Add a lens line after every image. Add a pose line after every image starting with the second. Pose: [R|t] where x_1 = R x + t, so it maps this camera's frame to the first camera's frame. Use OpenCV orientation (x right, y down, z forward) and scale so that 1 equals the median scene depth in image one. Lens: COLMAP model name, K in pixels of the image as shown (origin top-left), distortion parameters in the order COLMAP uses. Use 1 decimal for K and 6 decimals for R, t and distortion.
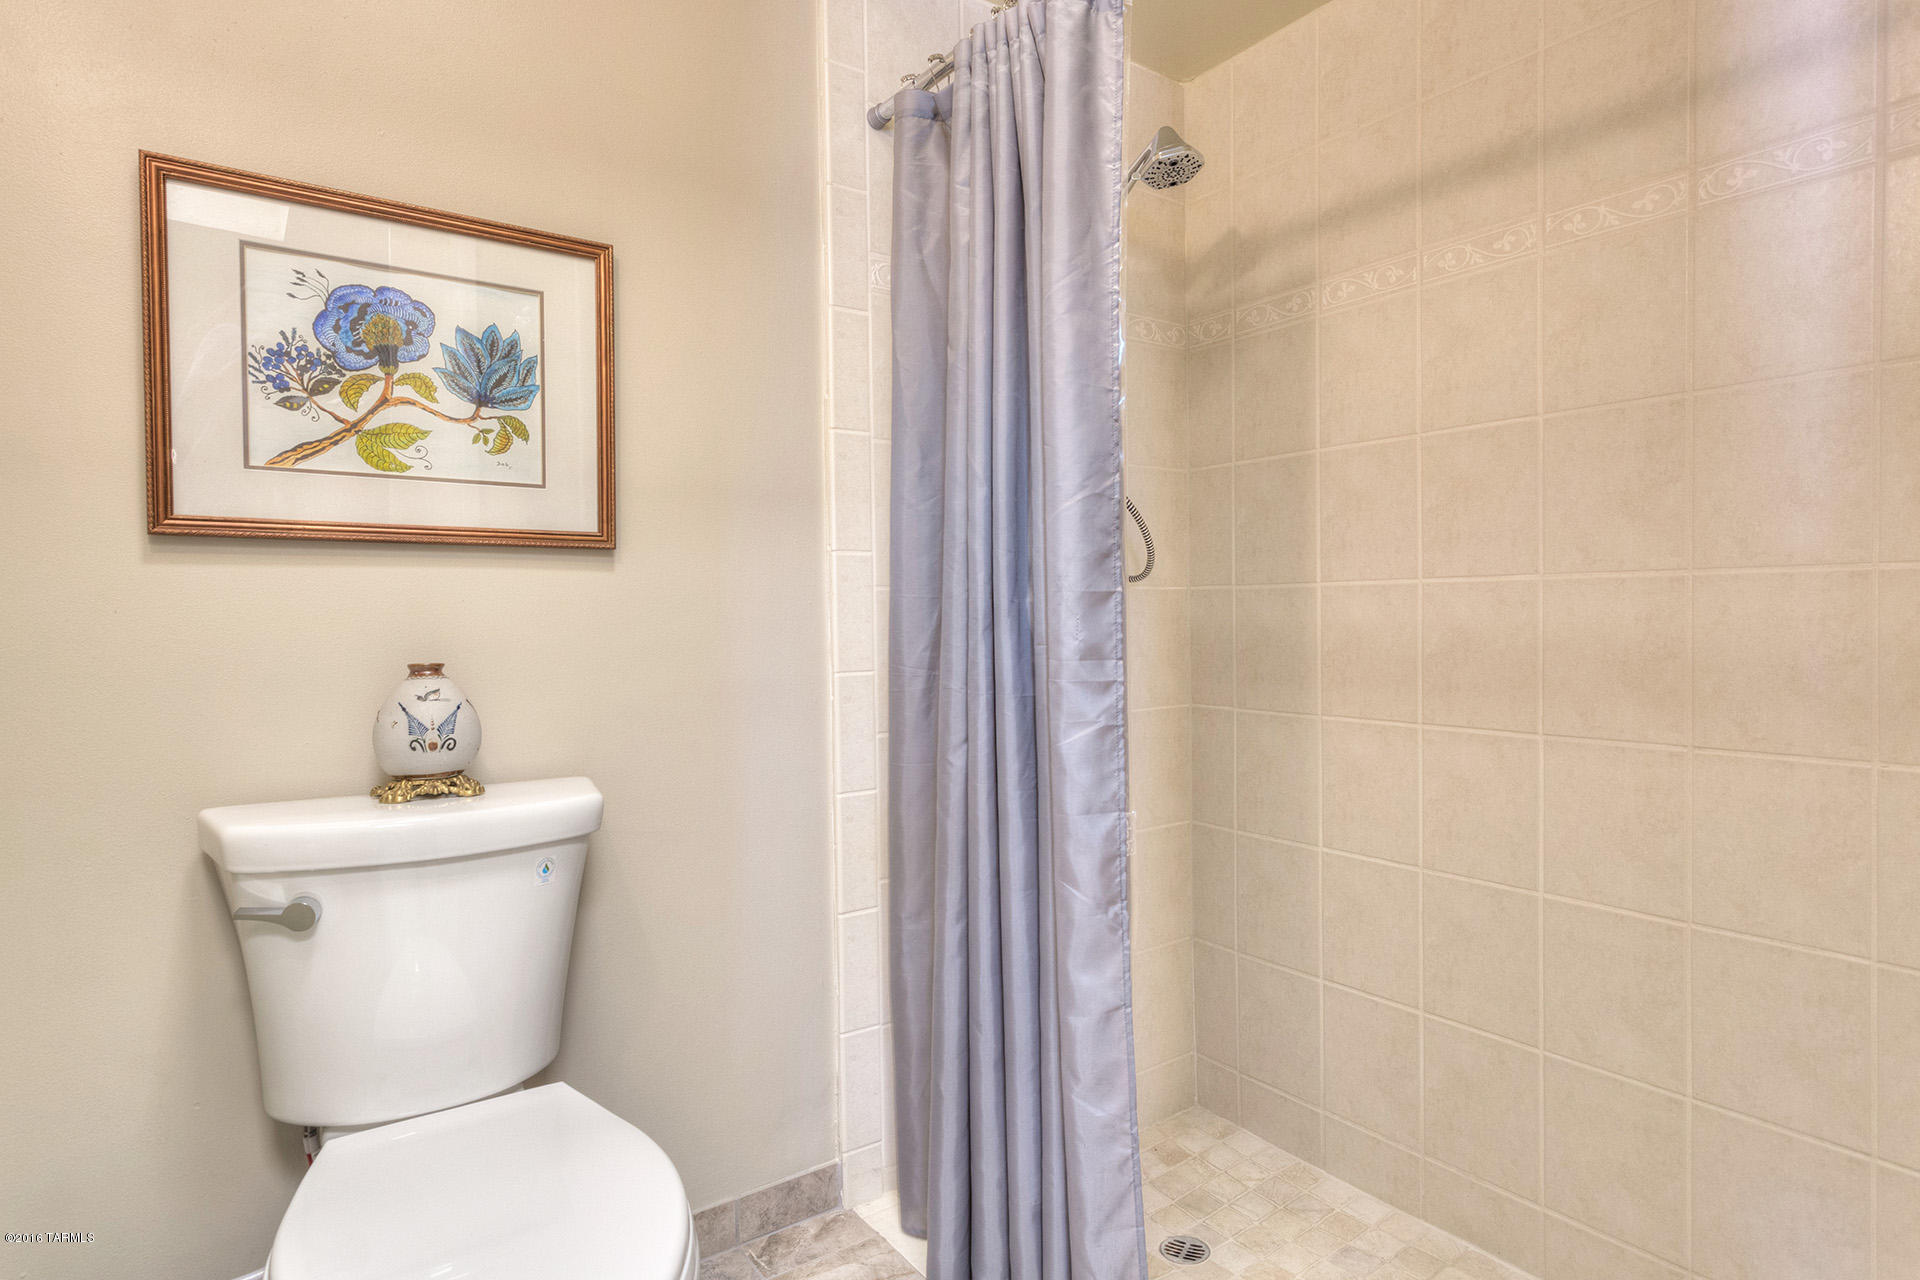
lens RADIAL K [[1079.4, 0, 959.0], [0, 1079.4, 634.5], [0, 0, 1]] dist [-0.000620, -0.000009]
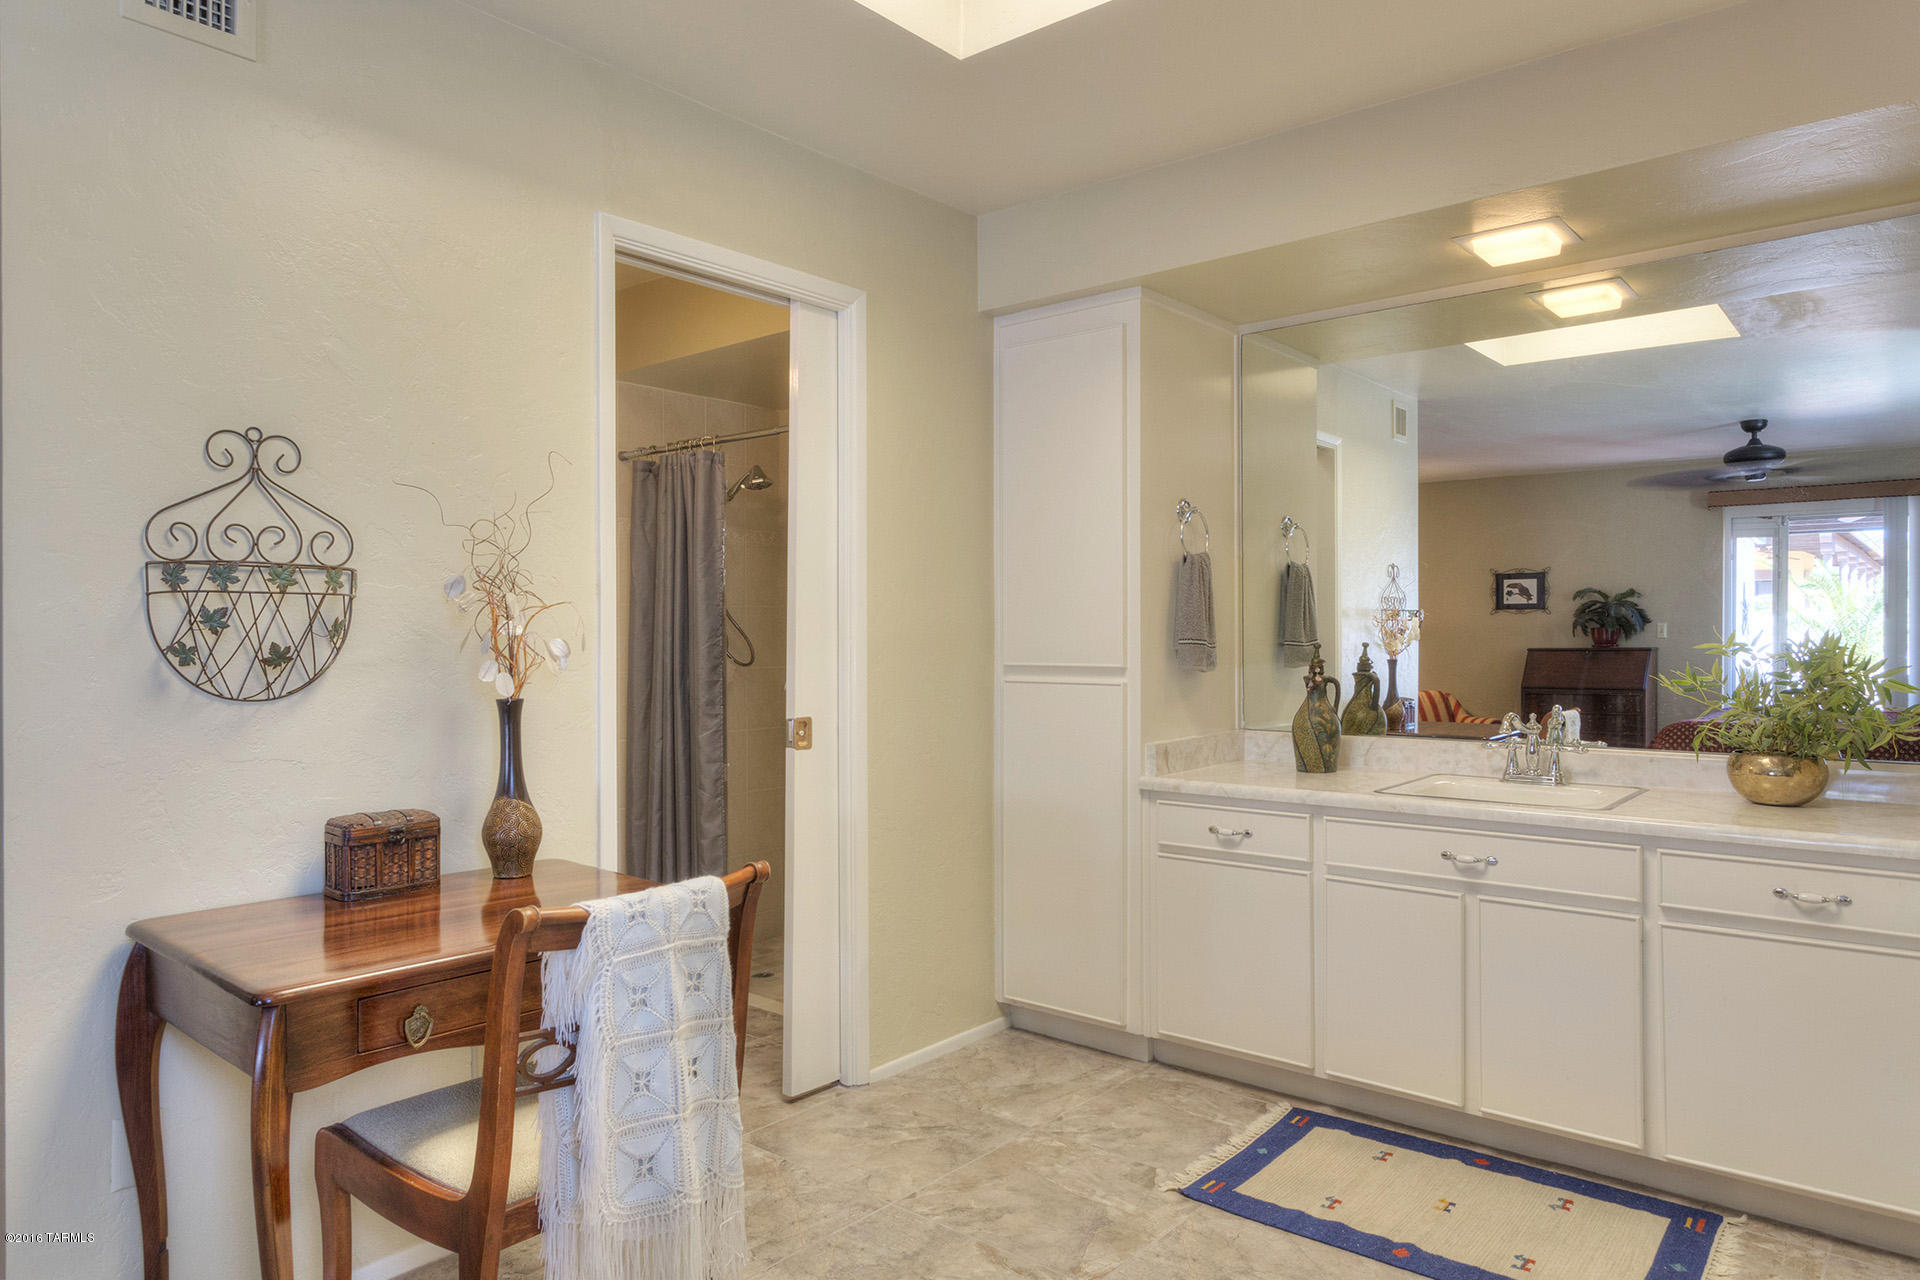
lens RADIAL K [[1223.2, 0, 955.3], [0, 1223.2, 637.0], [0, 0, 1]] dist [-0.007894, -0.000263]
pose [[0.968652, 0.009669, 0.248234, -0.039263], [-0.005576, 0.999837, -0.017185, -0.086628], [-0.248359, 0.015262, 0.968548, -1.843710]]
